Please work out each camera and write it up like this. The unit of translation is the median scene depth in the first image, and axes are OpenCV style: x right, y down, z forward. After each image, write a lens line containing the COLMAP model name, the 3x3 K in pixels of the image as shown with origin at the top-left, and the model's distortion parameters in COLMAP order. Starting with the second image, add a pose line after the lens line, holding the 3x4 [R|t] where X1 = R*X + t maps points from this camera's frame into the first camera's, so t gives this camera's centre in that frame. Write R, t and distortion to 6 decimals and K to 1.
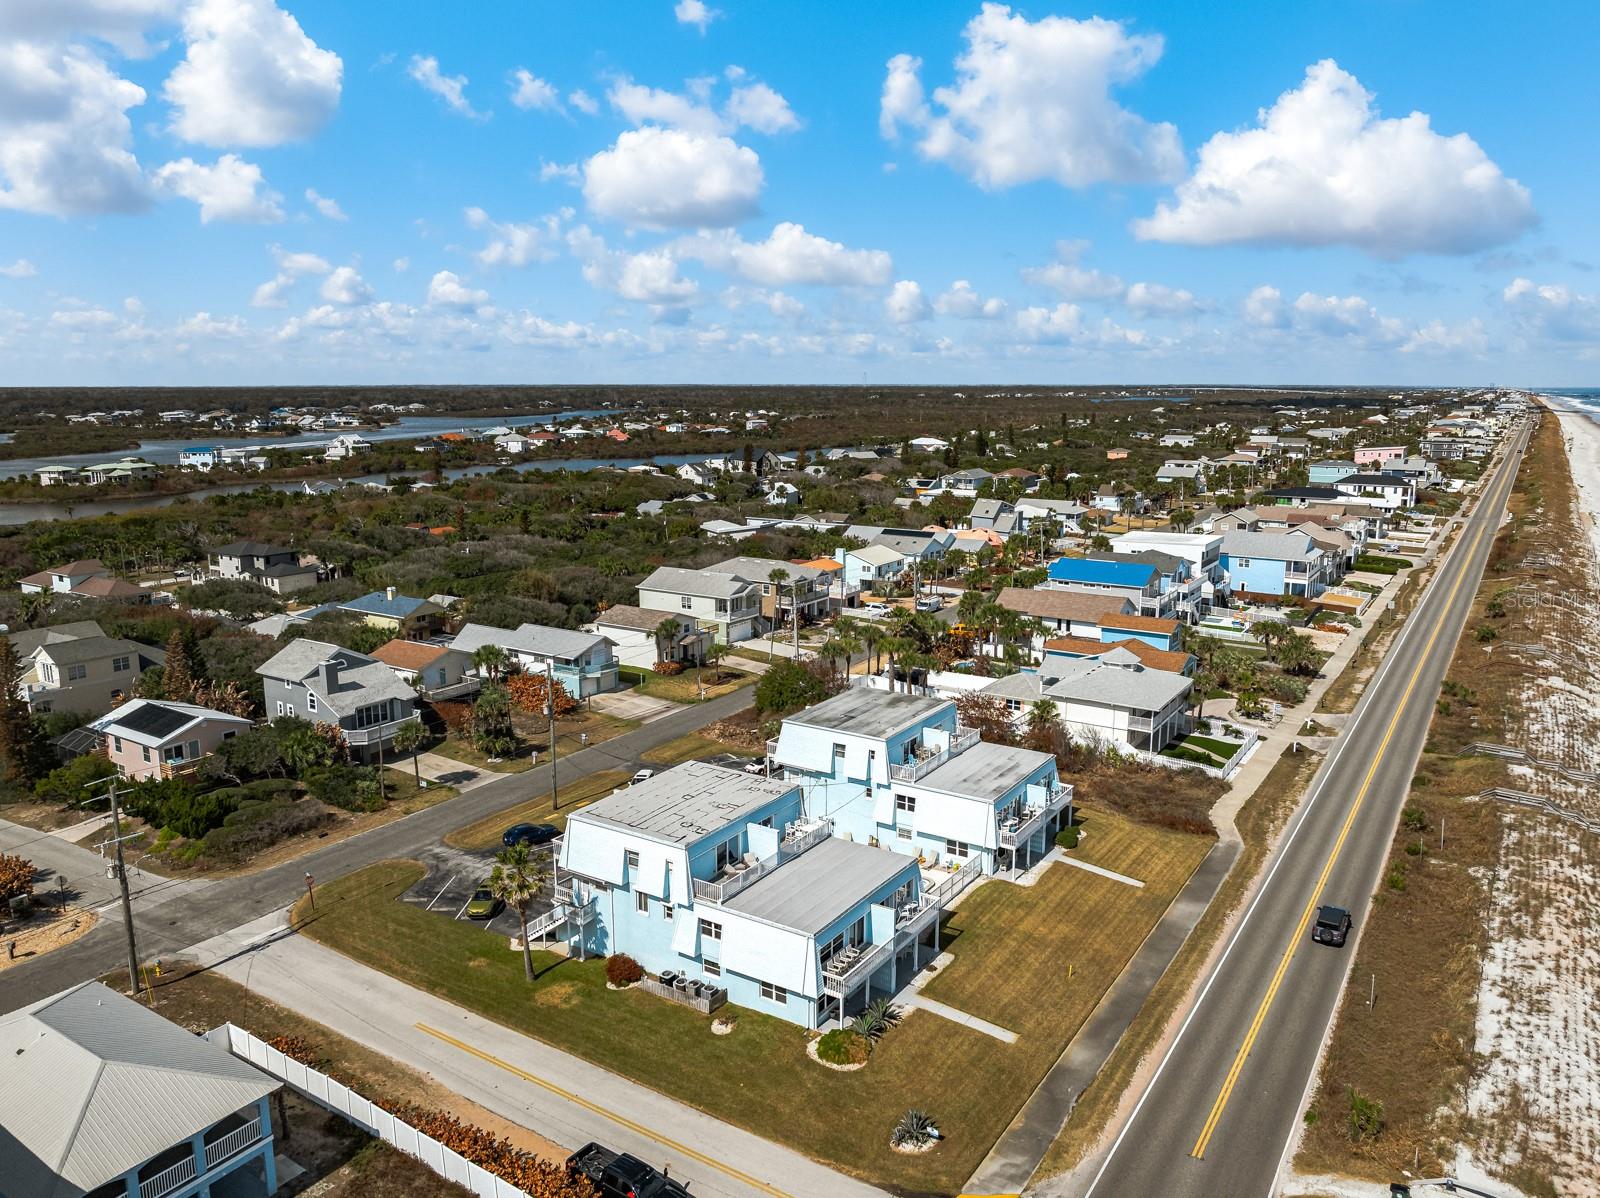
lens RADIAL K [[1138.3, 0, 802.6], [0, 1138.3, 599.7], [0, 0, 1]] dist [-0.029380, 0.004392]
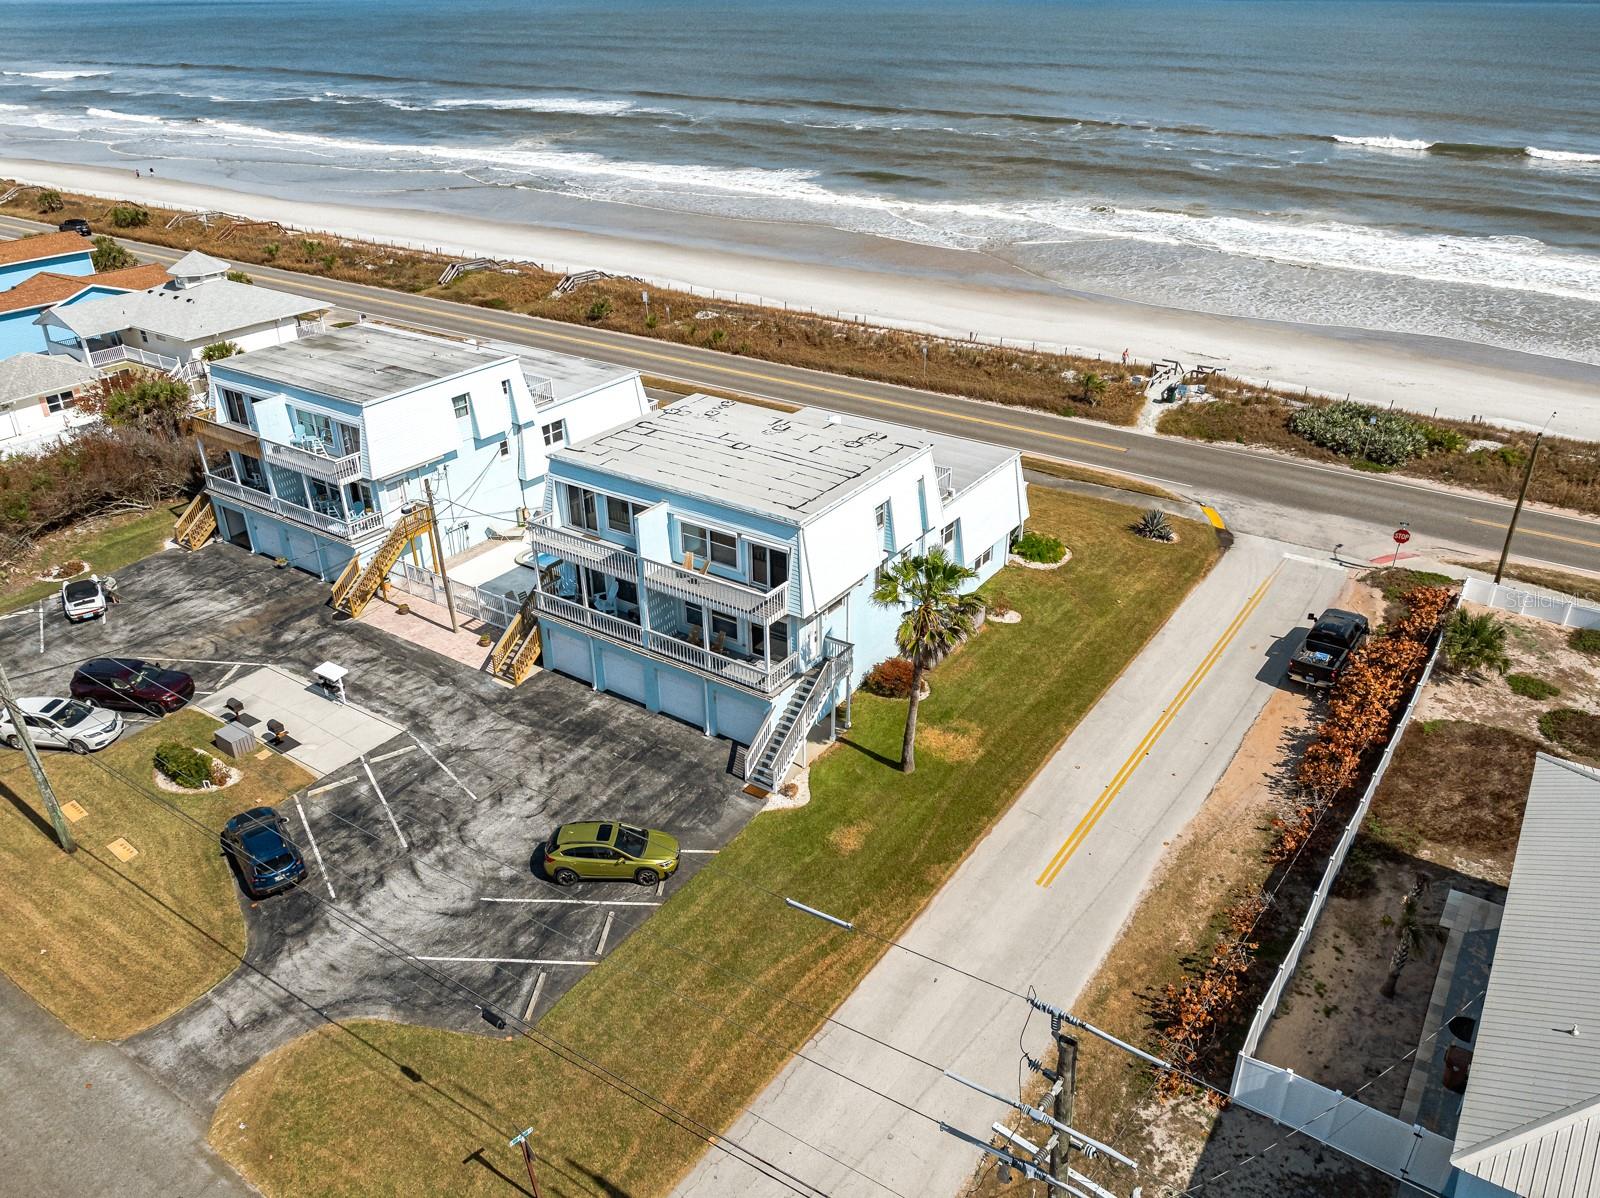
lens RADIAL K [[1173.3, 0, 825.5], [0, 1173.3, 607.9], [0, 0, 1]] dist [-0.022610, 0.002283]
pose [[0.014207, -0.469678, 0.882723, -0.602950], [0.190917, 0.867845, 0.458689, -0.030207], [-0.981503, 0.162010, 0.101999, 0.769015]]
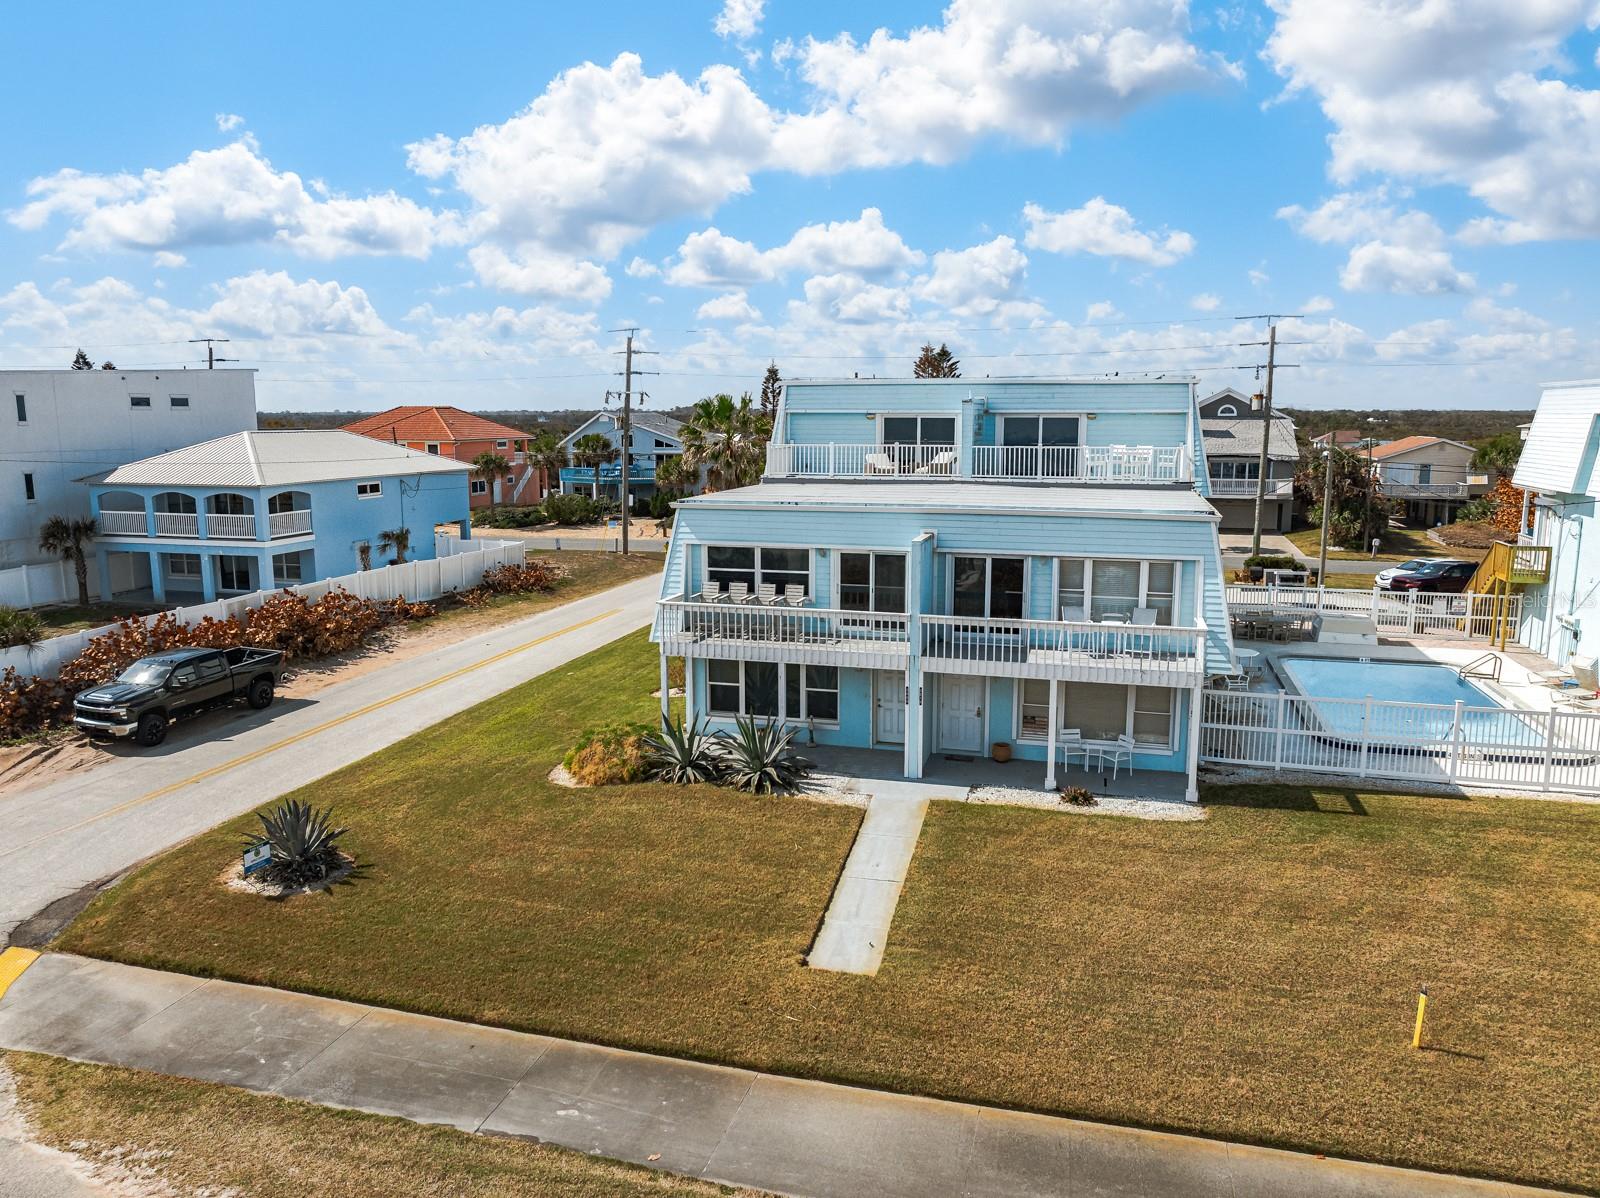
lens RADIAL K [[1121.4, 0, 806.5], [0, 1121.4, 586.0], [0, 0, 1]] dist [-0.025836, 0.012153]
pose [[0.300722, 0.145200, -0.942594, 0.316188], [-0.177201, 0.979639, 0.094373, 0.198877], [0.937105, 0.138649, 0.320329, 0.653611]]
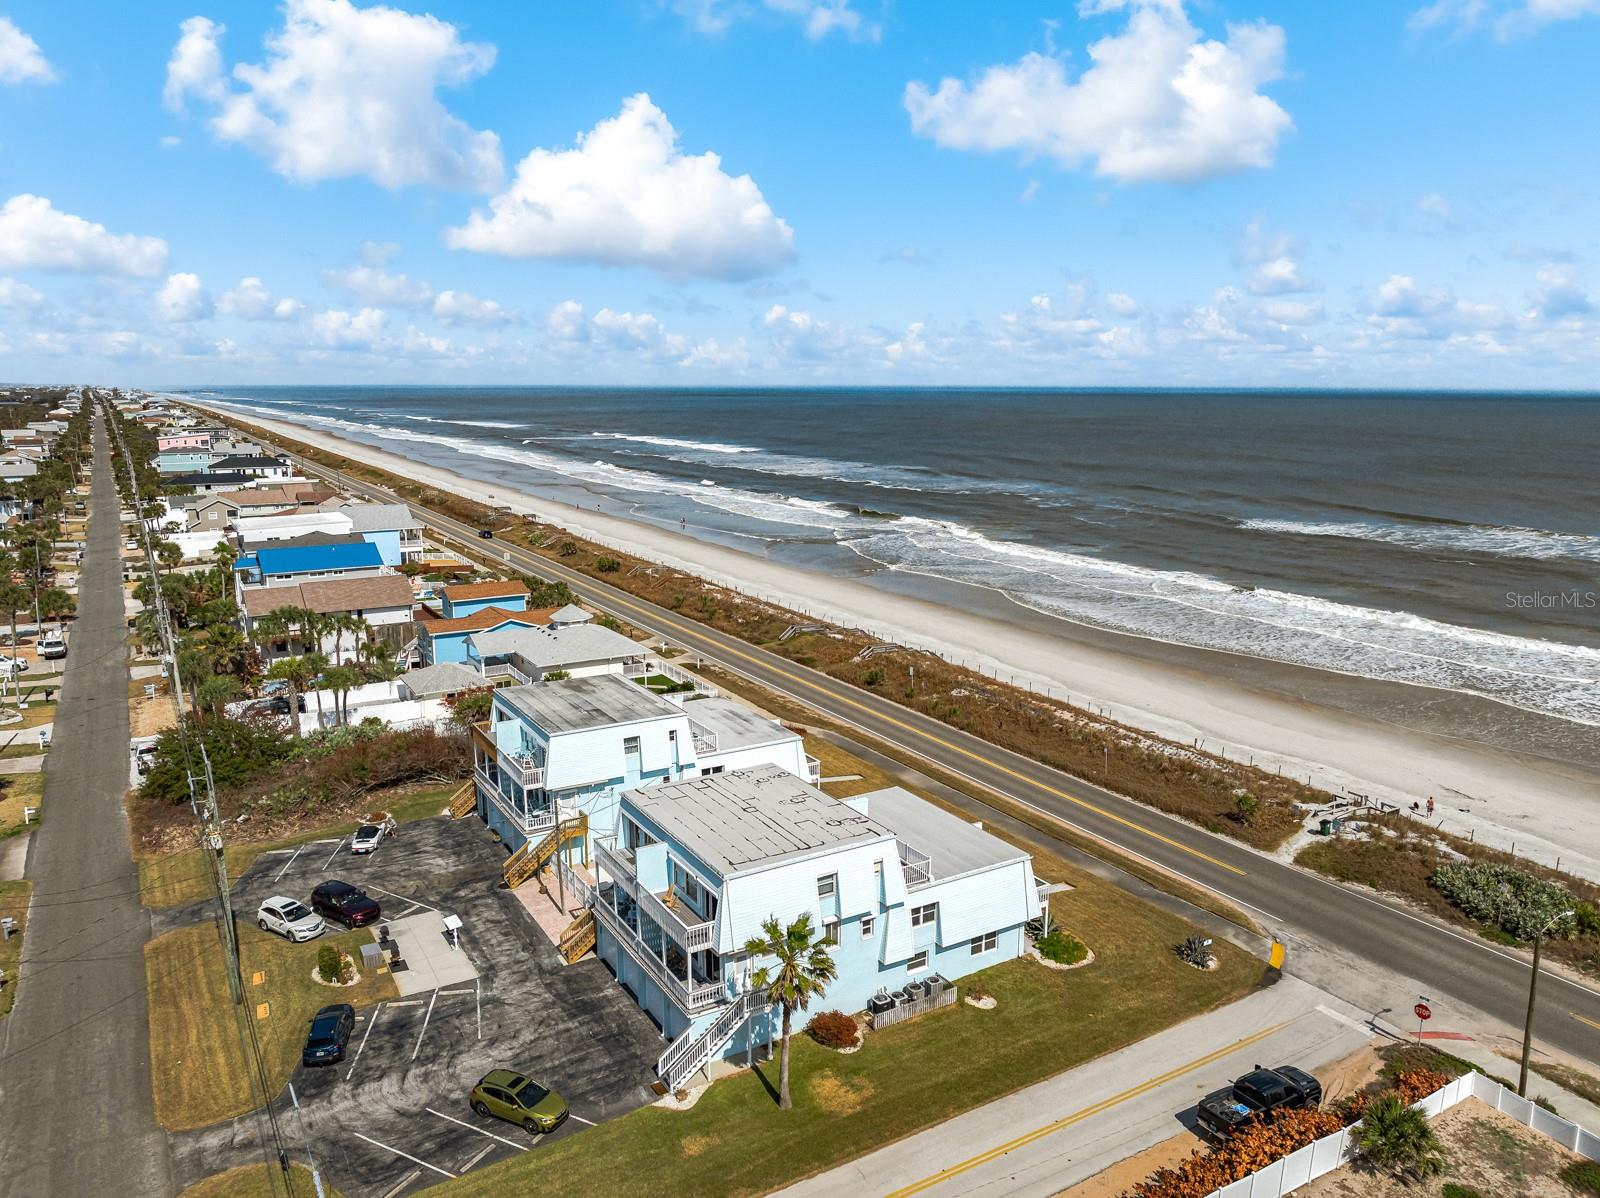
lens RADIAL K [[1134.5, 0, 812.8], [0, 1134.5, 592.7], [0, 0, 1]] dist [-0.028260, 0.004721]
pose [[0.435347, -0.161940, 0.885578, -0.644917], [0.164856, 0.981395, 0.098418, -0.038954], [-0.885040, 0.103147, 0.453944, 0.500979]]
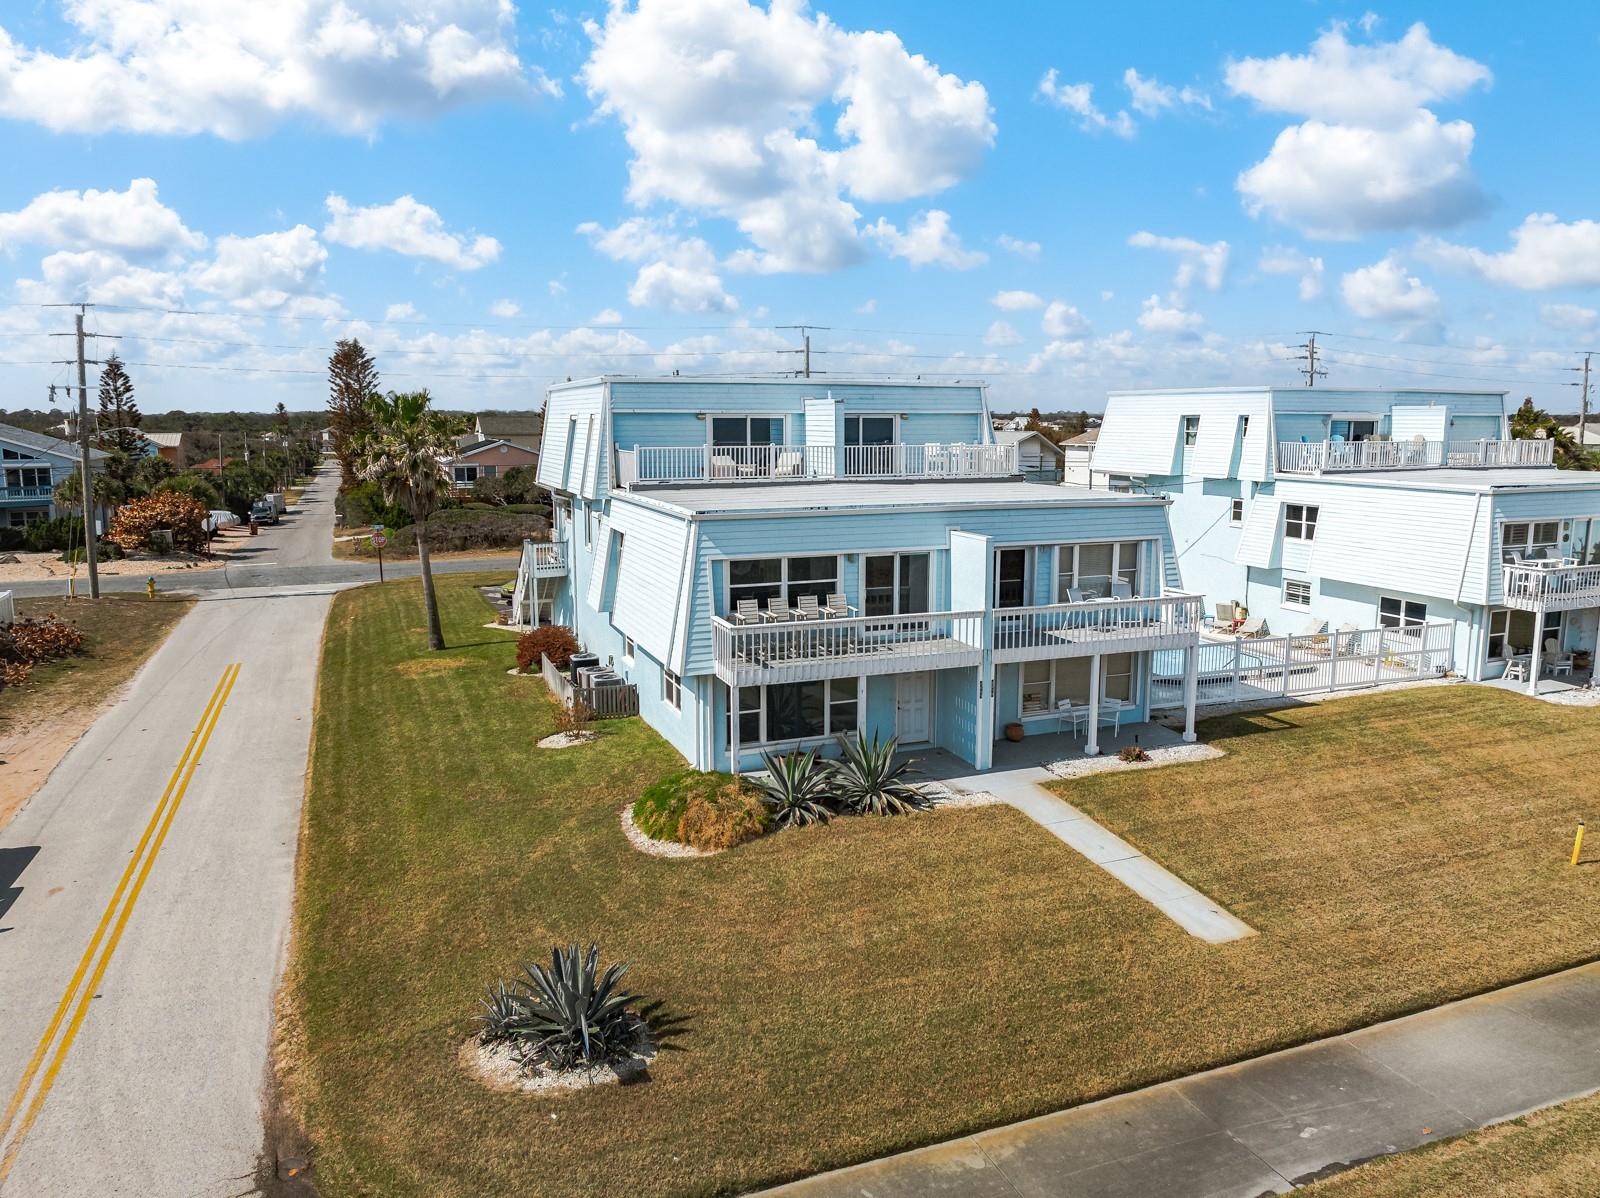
lens RADIAL K [[1121.4, 0, 806.5], [0, 1121.4, 586.0], [0, 0, 1]] dist [-0.025836, 0.012153]
pose [[0.817220, 0.086826, -0.569747, 0.186666], [-0.108903, 0.994041, -0.004719, 0.227823], [0.565943, 0.065904, 0.821806, 0.508154]]
